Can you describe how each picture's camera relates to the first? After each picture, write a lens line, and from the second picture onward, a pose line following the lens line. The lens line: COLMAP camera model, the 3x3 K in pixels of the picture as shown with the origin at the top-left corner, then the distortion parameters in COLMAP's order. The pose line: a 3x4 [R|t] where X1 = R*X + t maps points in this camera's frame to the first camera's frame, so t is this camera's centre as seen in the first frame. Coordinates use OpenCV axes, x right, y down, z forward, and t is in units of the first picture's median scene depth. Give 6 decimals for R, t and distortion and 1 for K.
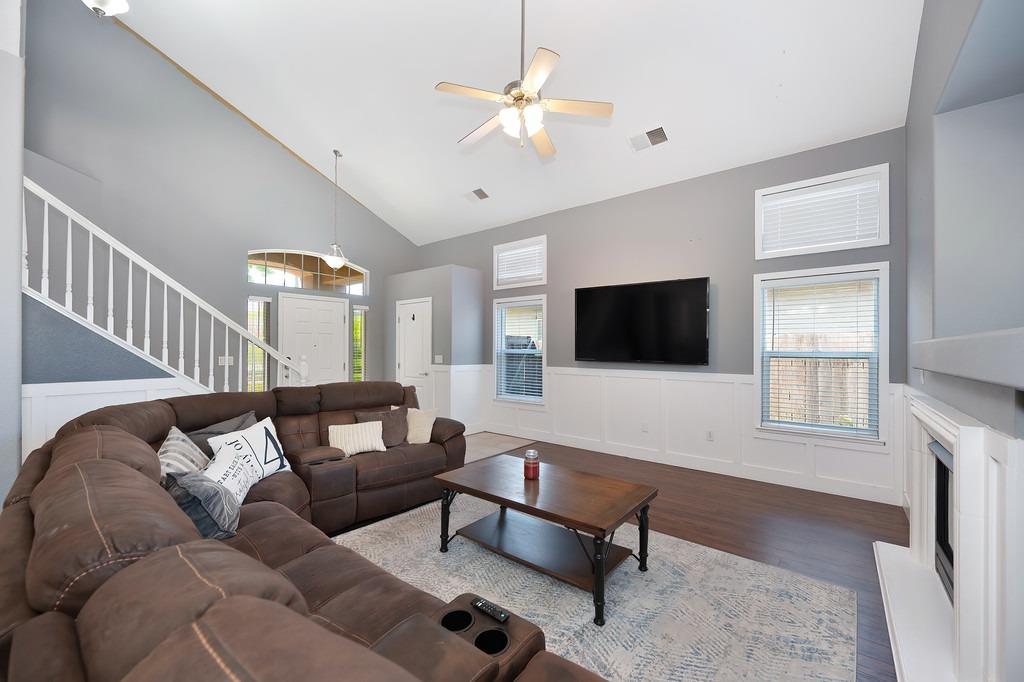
lens RADIAL K [[418.7, 0, 513.0], [0, 418.7, 348.2], [0, 0, 1]] dist [-0.001476, -0.000047]
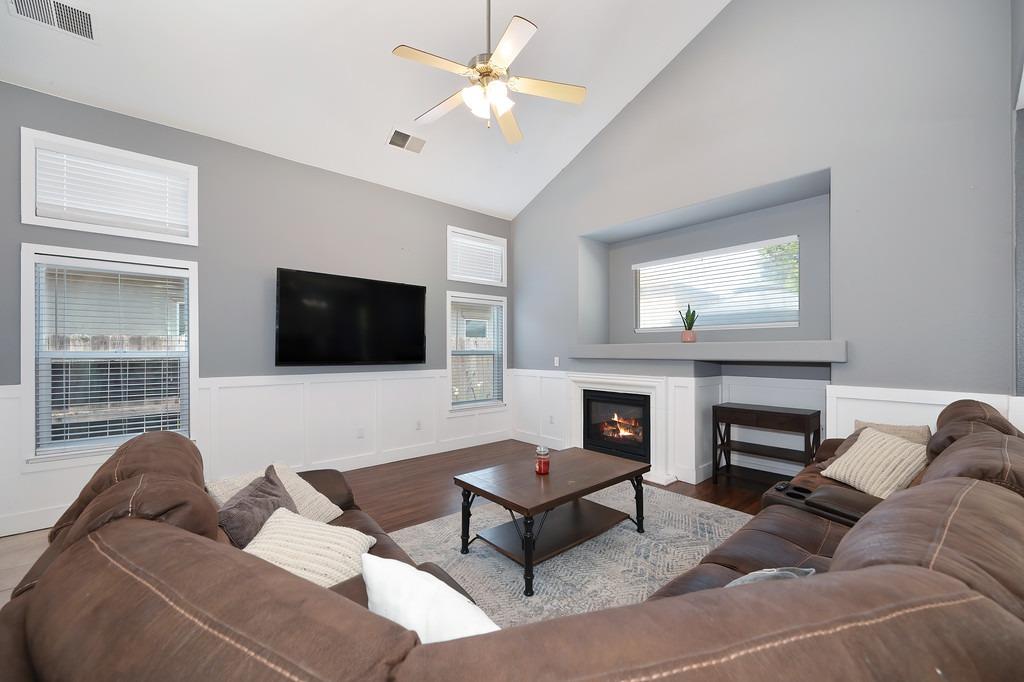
lens RADIAL K [[408.3, 0, 512.4], [0, 408.3, 344.5], [0, 0, 1]] dist [-0.000416, -0.000005]
pose [[0.163611, 0.006463, 0.986504, -0.684204], [-0.004725, 0.999972, -0.005767, -0.005978], [-0.986514, -0.003717, 0.163637, 0.661889]]
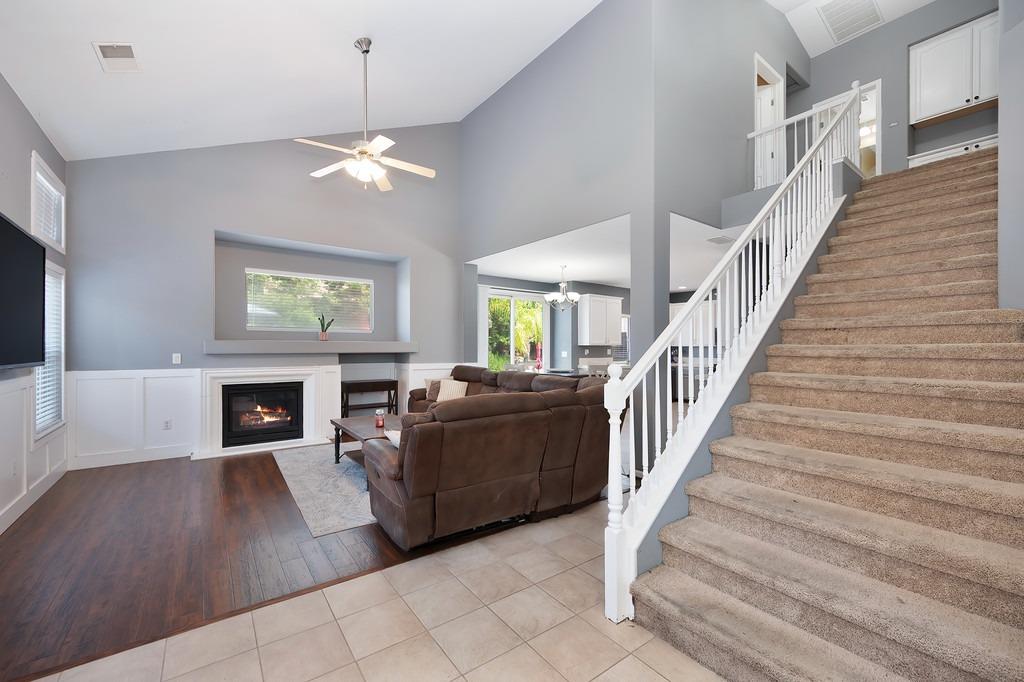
lens RADIAL K [[418.7, 0, 513.0], [0, 418.7, 348.2], [0, 0, 1]] dist [-0.001476, -0.000047]
pose [[-0.968723, -0.007697, 0.248023, -0.596277], [-0.008735, 0.999957, -0.003083, 0.006520], [-0.247989, -0.005153, -0.968749, 1.721714]]
